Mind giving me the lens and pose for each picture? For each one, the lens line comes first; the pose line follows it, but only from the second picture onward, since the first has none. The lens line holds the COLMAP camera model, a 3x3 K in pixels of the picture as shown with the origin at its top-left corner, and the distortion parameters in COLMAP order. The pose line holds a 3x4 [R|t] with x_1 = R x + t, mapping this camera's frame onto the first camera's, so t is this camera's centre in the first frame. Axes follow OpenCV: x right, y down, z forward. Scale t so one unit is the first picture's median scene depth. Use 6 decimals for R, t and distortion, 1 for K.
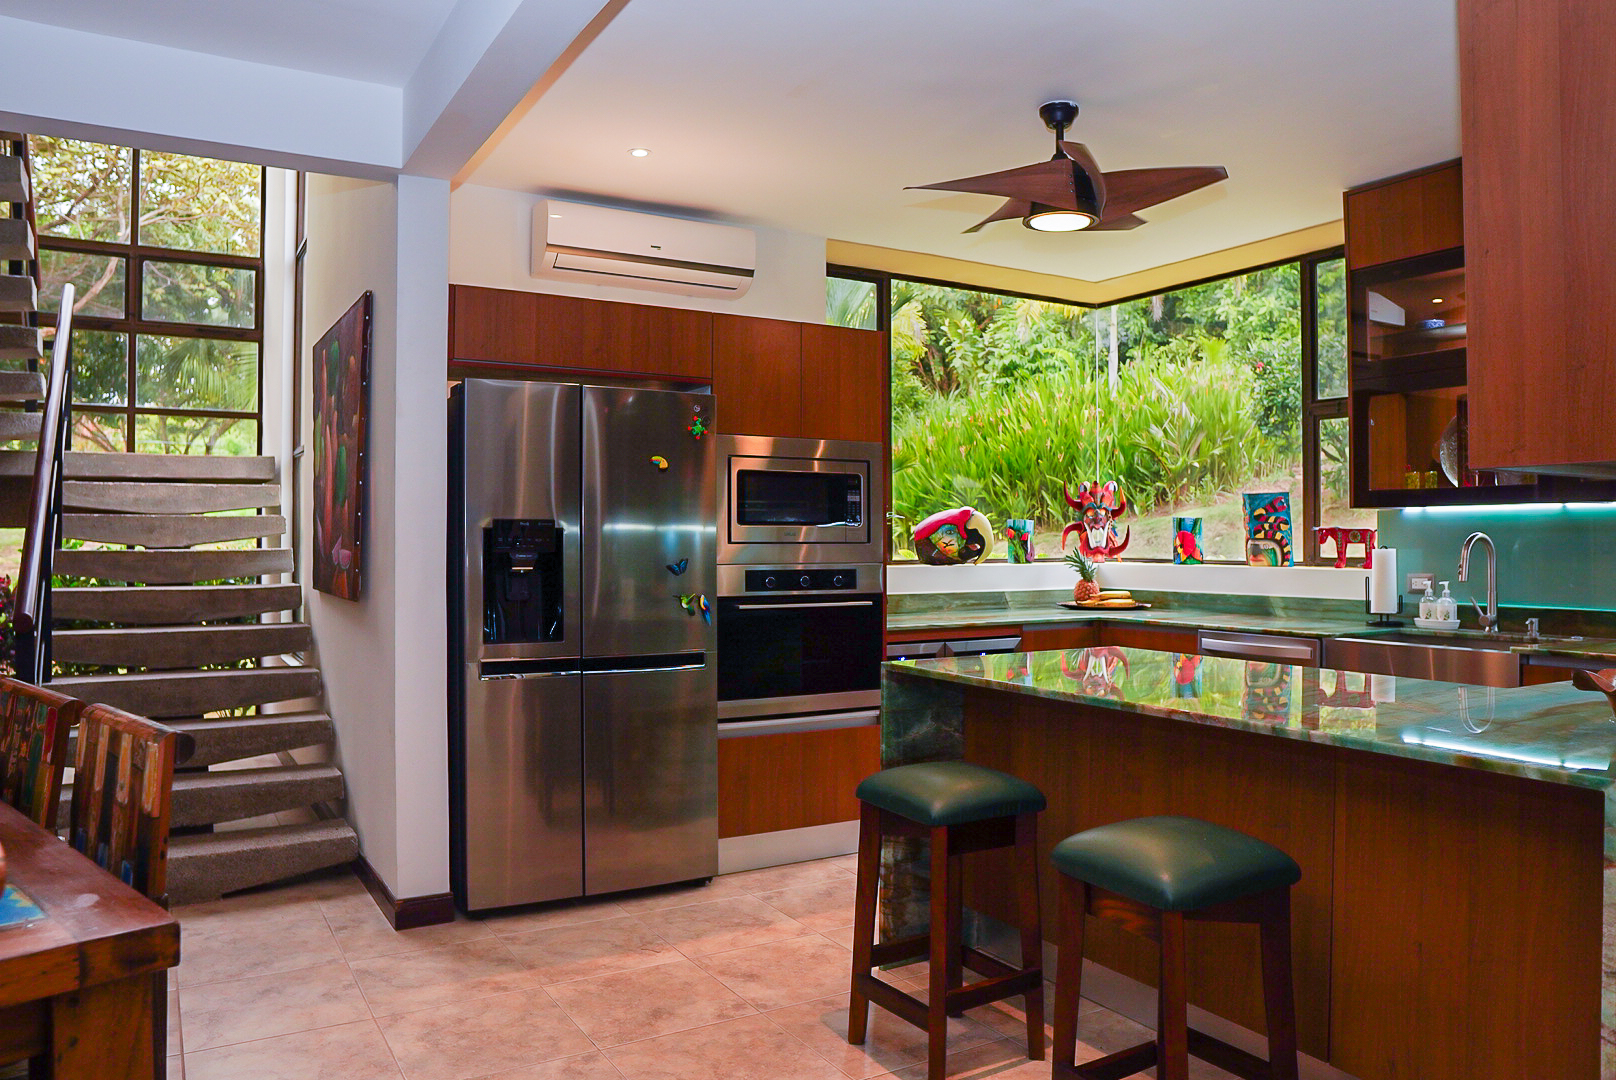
lens RADIAL K [[1135.9, 0, 794.4], [0, 1135.9, 543.9], [0, 0, 1]] dist [-0.080233, 0.040943]
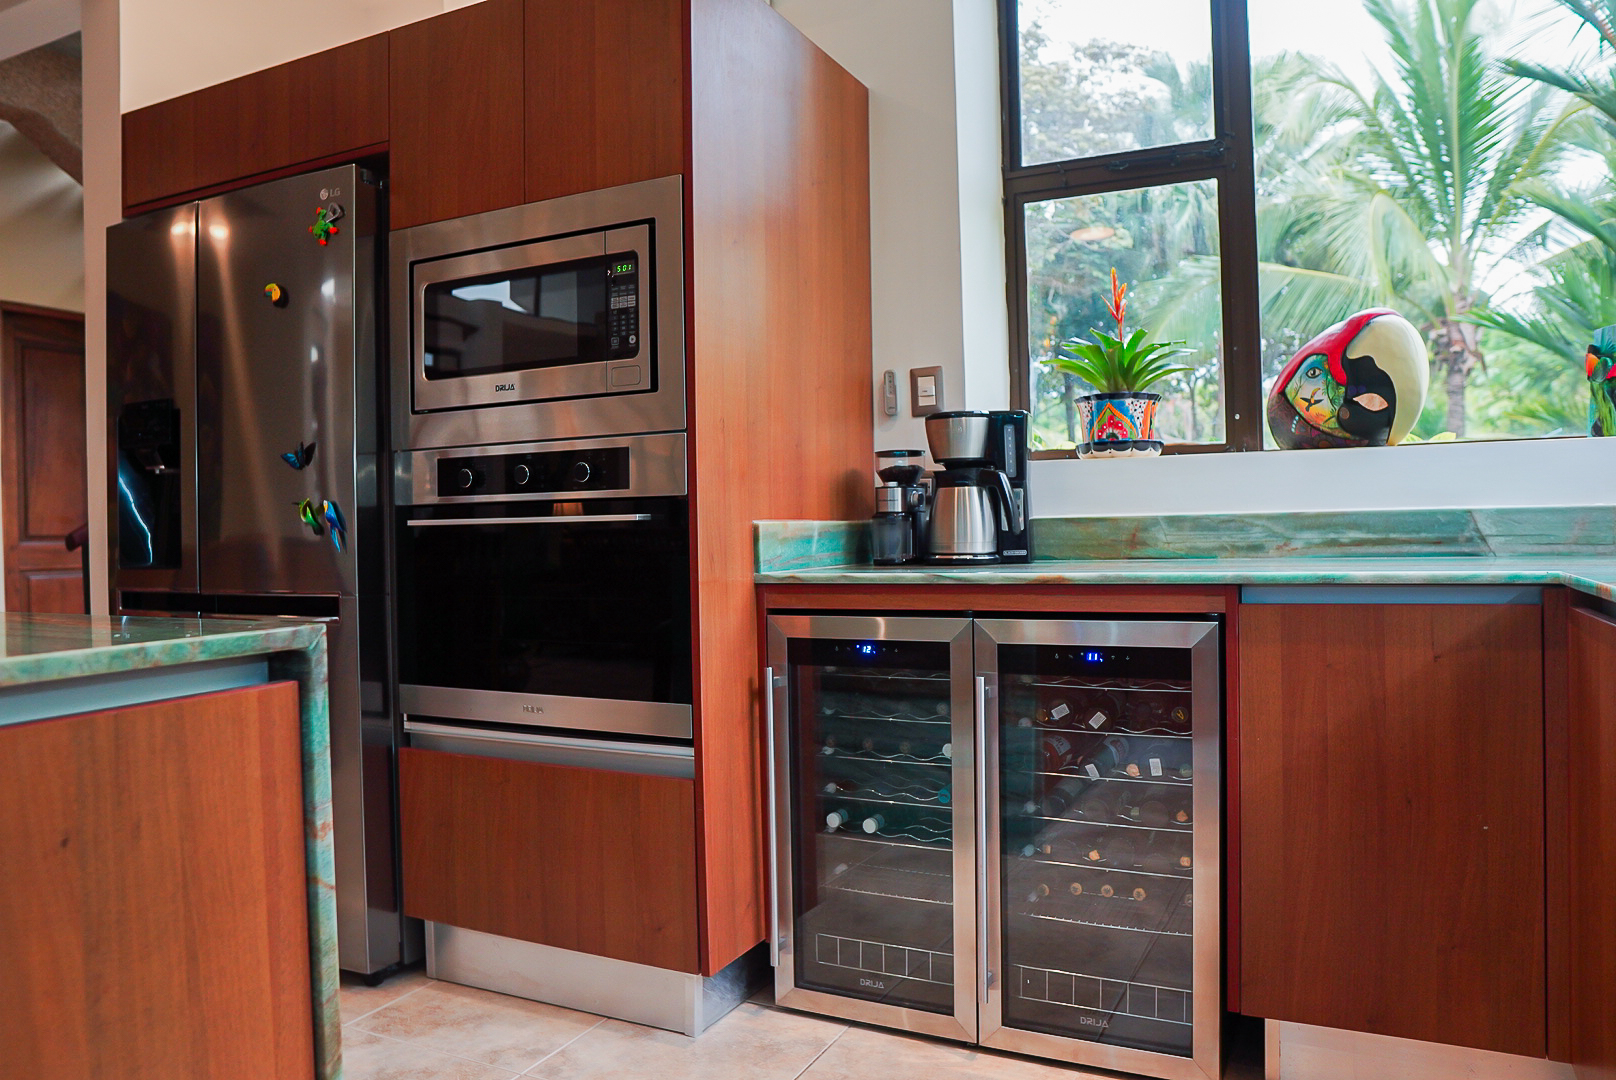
lens RADIAL K [[1135.9, 0, 809.7], [0, 1135.9, 538.4], [0, 0, 1]] dist [-0.080233, 0.040943]
pose [[0.553369, -0.004210, -0.832925, 0.436586], [0.020068, 0.999764, 0.008279, 0.051100], [0.832694, -0.021296, 0.553323, 0.697721]]
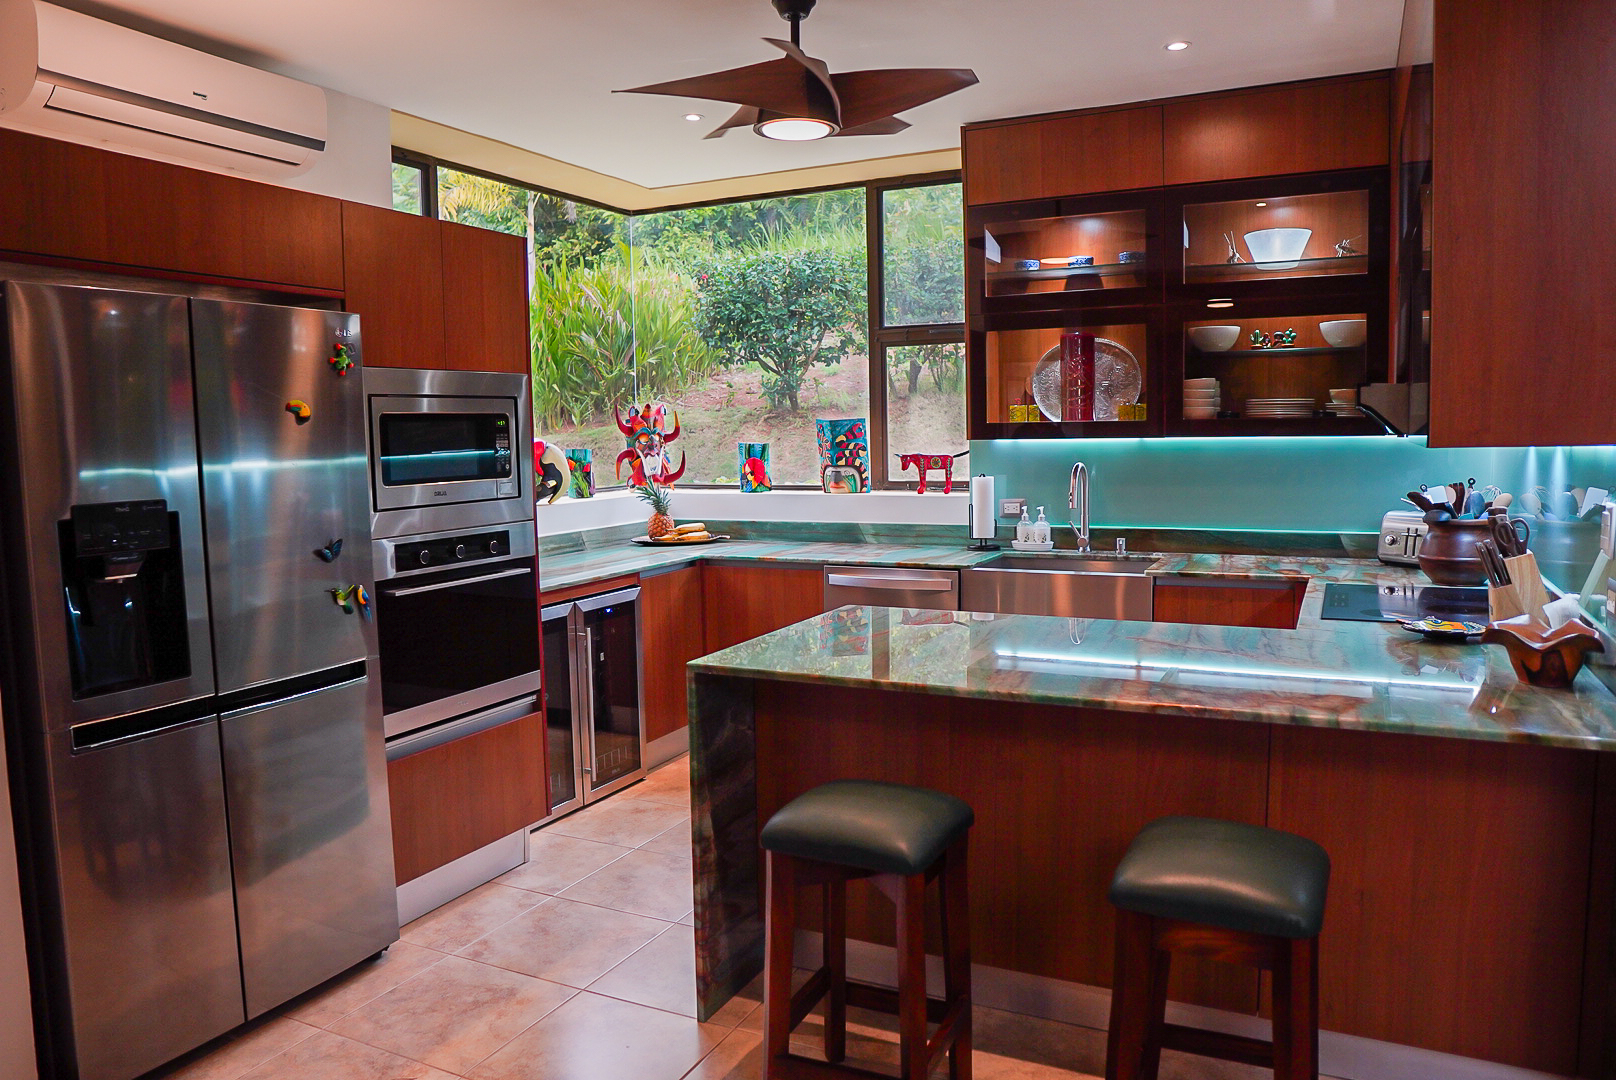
lens RADIAL K [[1135.9, 0, 780.0], [0, 1135.9, 540.1], [0, 0, 1]] dist [-0.080233, 0.040943]
pose [[0.841219, -0.070425, 0.536089, -0.191569], [0.022767, 0.995216, 0.095013, -0.038322], [-0.540215, -0.067722, 0.838797, 0.183940]]
